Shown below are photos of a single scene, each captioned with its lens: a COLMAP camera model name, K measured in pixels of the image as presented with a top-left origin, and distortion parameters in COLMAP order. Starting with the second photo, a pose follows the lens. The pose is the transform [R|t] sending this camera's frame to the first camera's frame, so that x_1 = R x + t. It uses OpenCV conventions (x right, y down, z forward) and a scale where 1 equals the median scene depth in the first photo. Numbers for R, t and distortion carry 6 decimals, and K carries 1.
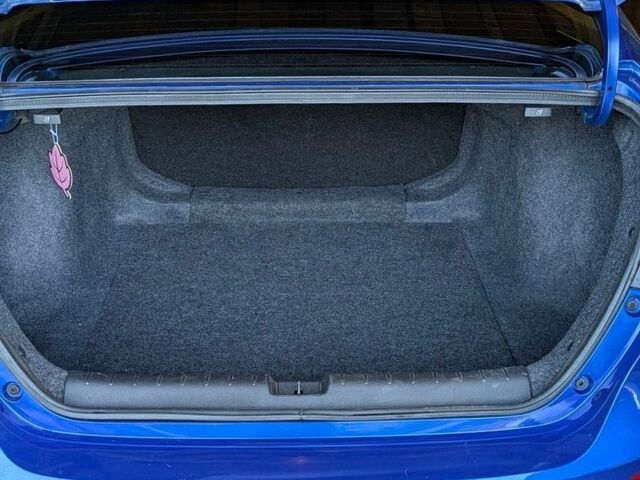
lens RADIAL K [[838.5, 0, 319.1], [0, 838.5, 240.6], [0, 0, 1]] dist [0.069405, 0.000000]
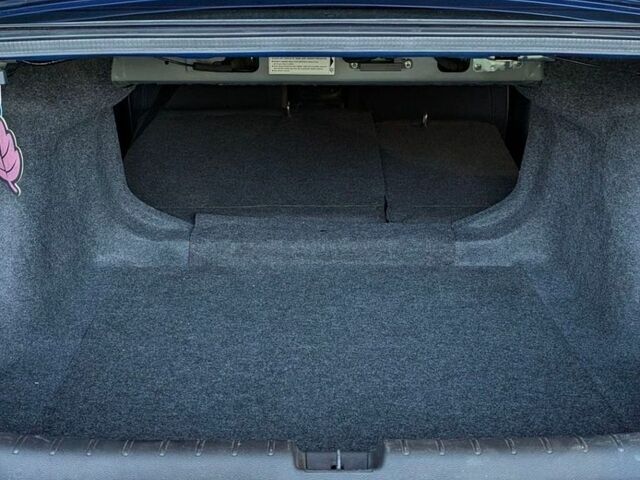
lens RADIAL K [[838.5, 0, 321.4], [0, 838.5, 239.9], [0, 0, 1]] dist [0.069405, 0.000000]
pose [[0.999990, -0.000593, -0.004473, -0.025598], [0.000062, 0.993049, -0.117704, 0.056678], [0.004511, 0.117702, 0.993039, 0.221382]]
